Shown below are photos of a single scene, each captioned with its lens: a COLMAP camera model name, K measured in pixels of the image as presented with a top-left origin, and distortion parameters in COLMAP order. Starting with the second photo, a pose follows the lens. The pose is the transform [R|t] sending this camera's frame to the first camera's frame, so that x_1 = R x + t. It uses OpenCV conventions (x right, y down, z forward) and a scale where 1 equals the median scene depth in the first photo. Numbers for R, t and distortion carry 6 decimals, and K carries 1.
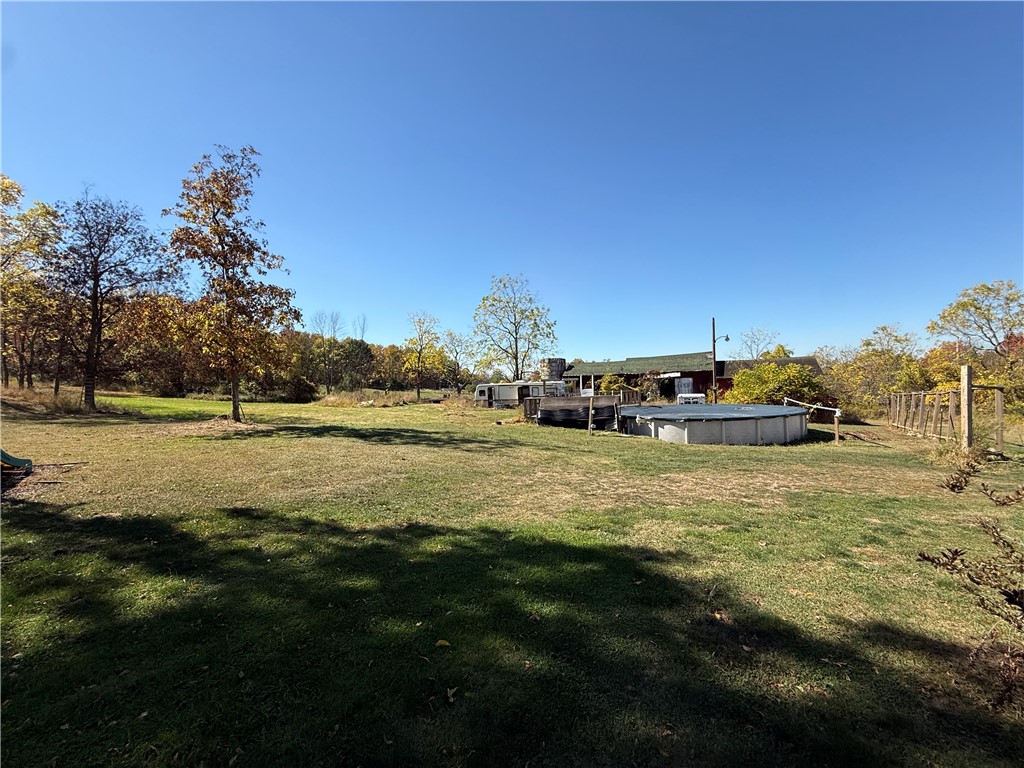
lens RADIAL K [[407.9, 0, 512.0], [0, 407.9, 384.0], [0, 0, 1]] dist [-0.000400, -0.000010]
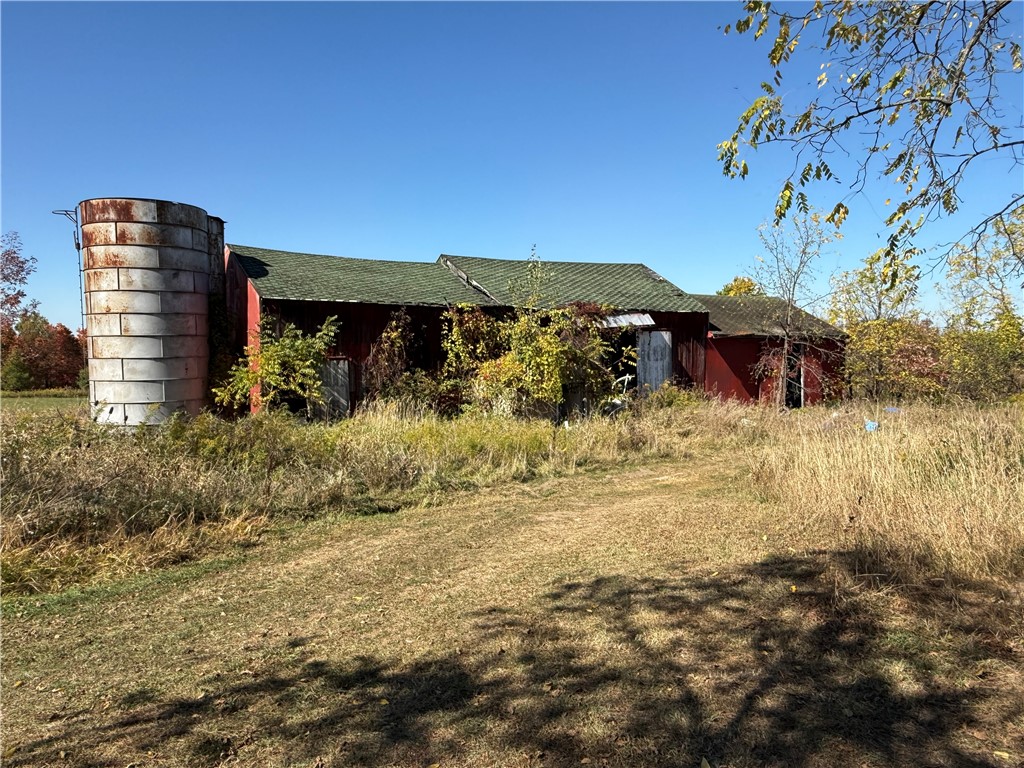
lens RADIAL K [[697.9, 0, 512.0], [0, 697.9, 384.0], [0, 0, 1]] dist [0.003949, 0.000976]
pose [[0.507358, -0.018645, 0.861534, -0.159587], [-0.007168, 0.999640, 0.025855, 0.018278], [-0.861705, -0.019293, 0.507042, 1.043079]]
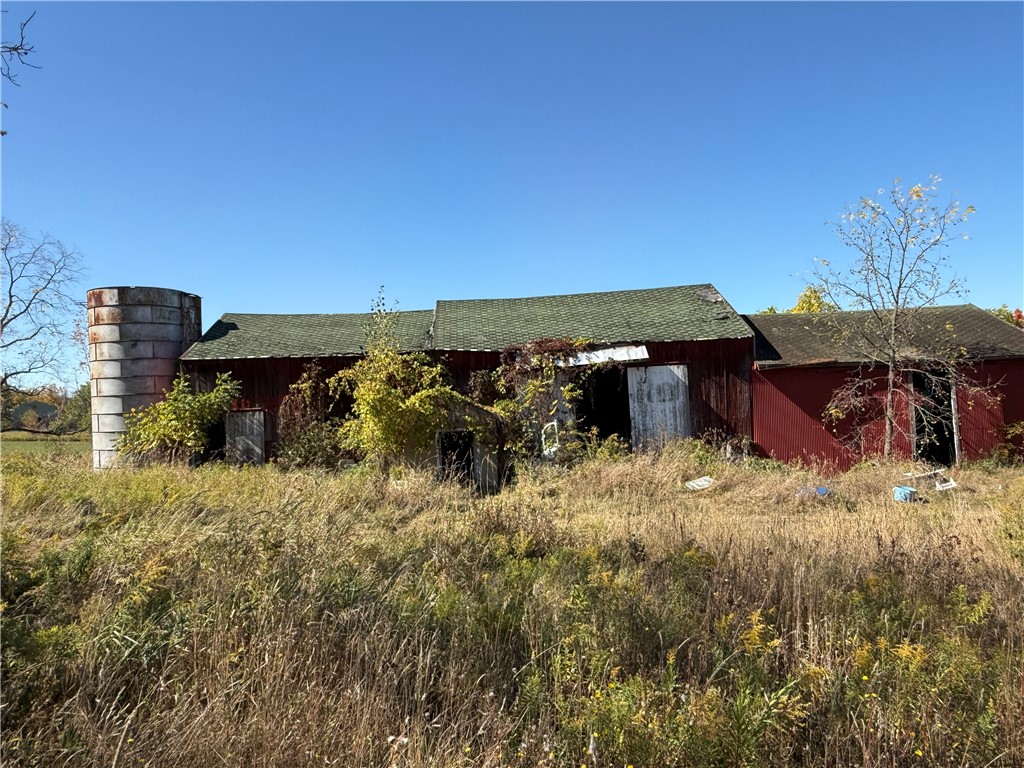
lens RADIAL K [[697.9, 0, 512.0], [0, 697.9, 384.0], [0, 0, 1]] dist [0.003949, 0.000976]
pose [[0.884777, 0.002394, 0.466009, 0.153190], [0.015613, 0.999273, -0.034777, 0.015371], [-0.465753, 0.038046, 0.884096, 0.815431]]
